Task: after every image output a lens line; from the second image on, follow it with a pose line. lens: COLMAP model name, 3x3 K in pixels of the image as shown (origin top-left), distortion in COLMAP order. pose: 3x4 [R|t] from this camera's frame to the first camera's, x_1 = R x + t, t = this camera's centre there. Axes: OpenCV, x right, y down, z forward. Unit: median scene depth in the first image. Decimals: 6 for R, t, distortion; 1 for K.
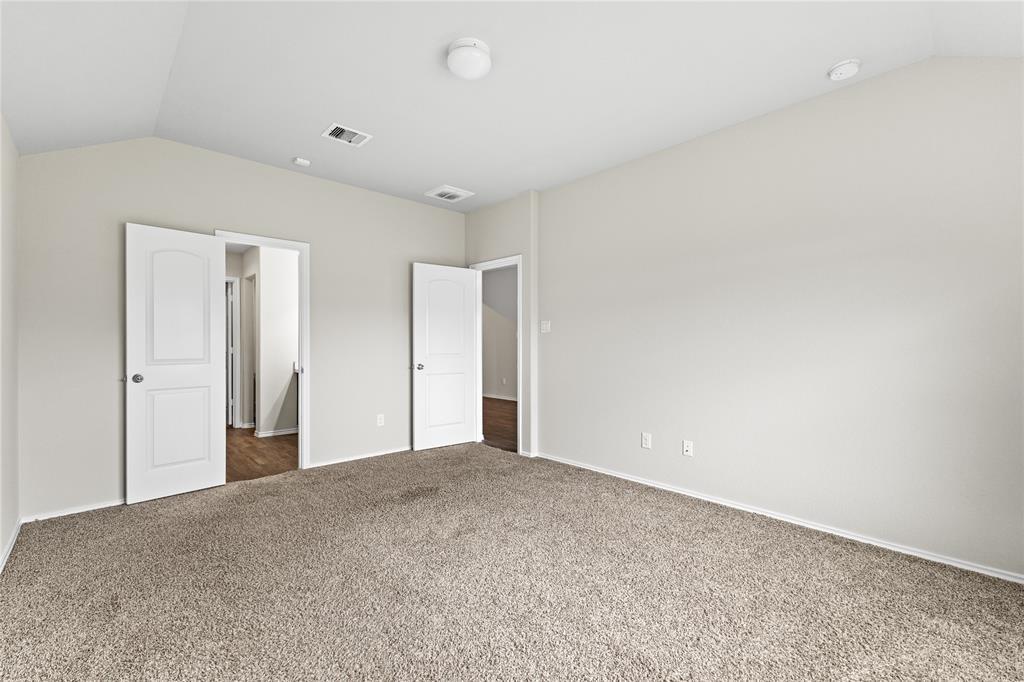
lens RADIAL K [[442.4, 0, 512.2], [0, 442.4, 339.6], [0, 0, 1]] dist [0.008720, -0.000088]
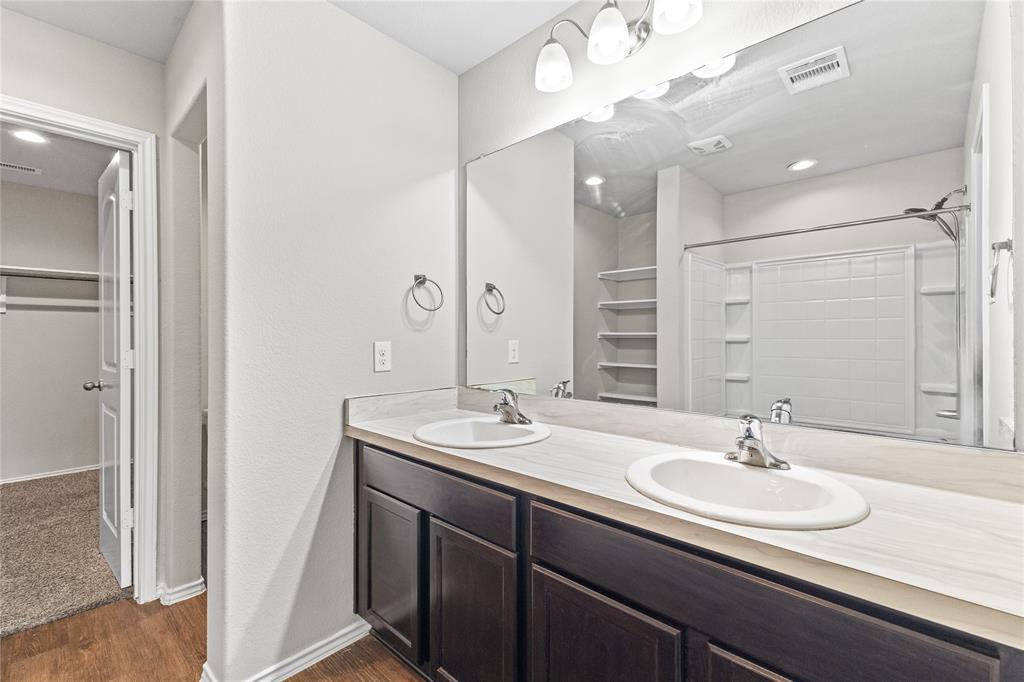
lens RADIAL K [[442.4, 0, 512.2], [0, 442.4, 339.6], [0, 0, 1]] dist [0.008720, -0.000088]
pose [[0.996650, -0.003859, 0.081691, -0.381376], [0.004535, 0.999957, -0.008091, 0.013290], [-0.081656, 0.008434, 0.996625, 0.655019]]
